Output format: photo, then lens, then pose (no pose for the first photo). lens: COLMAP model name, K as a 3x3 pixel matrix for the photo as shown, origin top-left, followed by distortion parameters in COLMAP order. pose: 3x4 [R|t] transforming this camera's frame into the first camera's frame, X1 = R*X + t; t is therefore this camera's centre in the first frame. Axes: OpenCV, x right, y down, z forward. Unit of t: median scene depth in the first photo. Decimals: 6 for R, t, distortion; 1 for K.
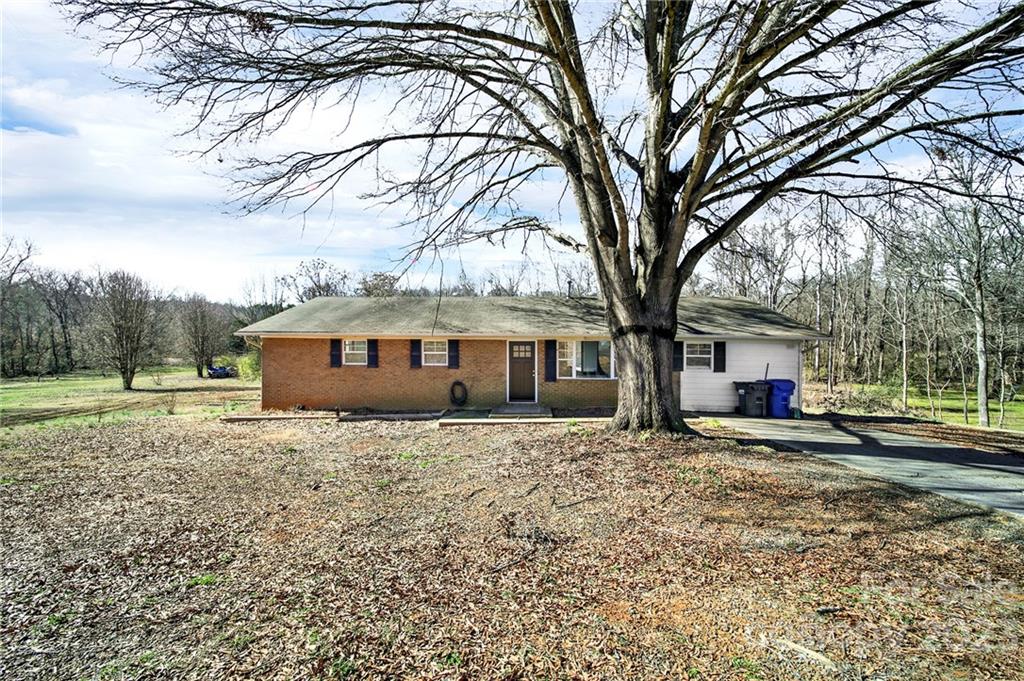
lens RADIAL K [[367.6, 0, 511.9], [0, 367.6, 333.8], [0, 0, 1]] dist [-0.006011, -0.000230]
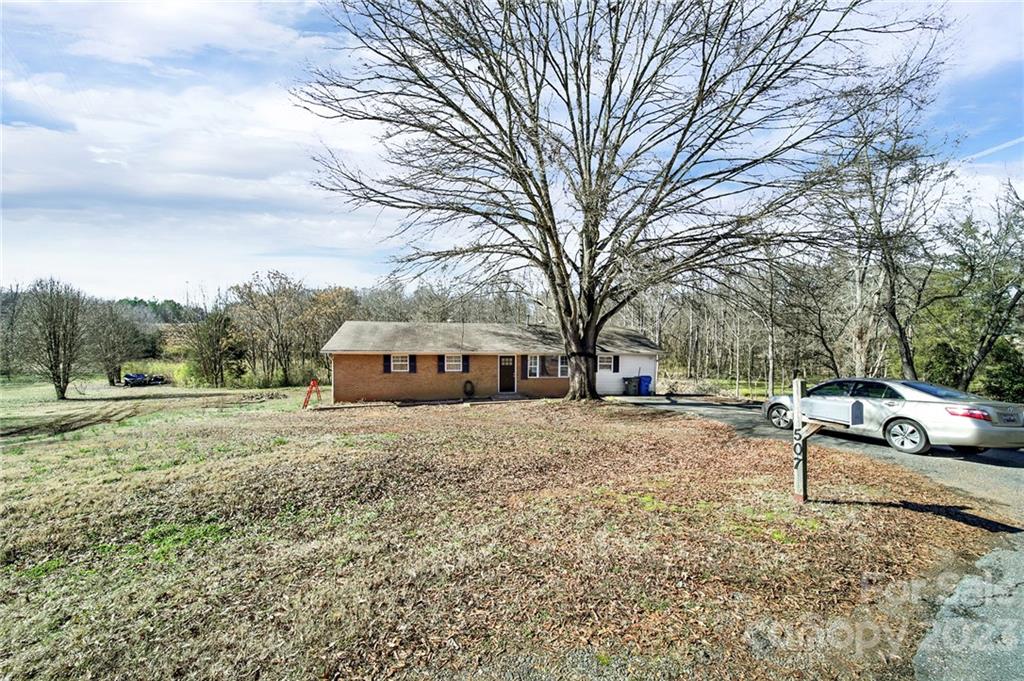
lens RADIAL K [[367.6, 0, 511.8], [0, 367.6, 342.4], [0, 0, 1]] dist [-0.006011, -0.000230]
pose [[0.977796, 0.001796, 0.209549, -0.303562], [-0.005381, 0.999849, 0.016537, -0.068207], [-0.209488, -0.017298, 0.977658, -0.628521]]
